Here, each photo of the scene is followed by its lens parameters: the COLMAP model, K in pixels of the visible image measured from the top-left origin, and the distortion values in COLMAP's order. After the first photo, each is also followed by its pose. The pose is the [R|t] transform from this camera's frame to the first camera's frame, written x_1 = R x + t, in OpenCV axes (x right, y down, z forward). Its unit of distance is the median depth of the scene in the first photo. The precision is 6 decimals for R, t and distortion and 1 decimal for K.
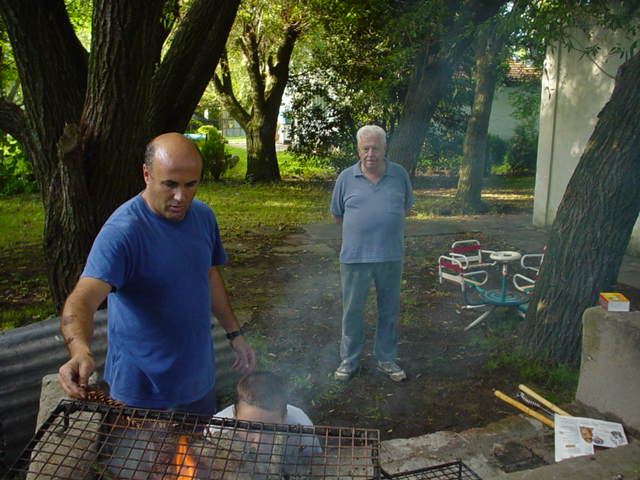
lens RADIAL K [[685.6, 0, 320.0], [0, 685.6, 240.0], [0, 0, 1]] dist [-0.011067, -0.006362]
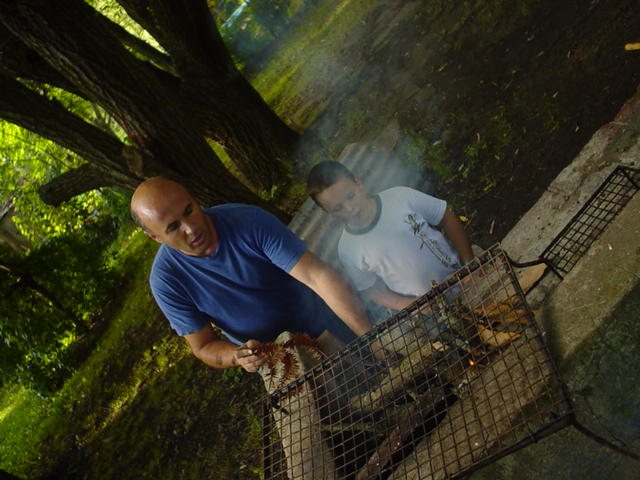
lens RADIAL K [[685.6, 0, 320.0], [0, 685.6, 240.0], [0, 0, 1]] dist [-0.011067, -0.006362]
pose [[0.686449, -0.627408, -0.367624, 0.146199], [0.712704, 0.680843, 0.168837, -0.038711], [0.144364, -0.377905, 0.914520, 0.036974]]
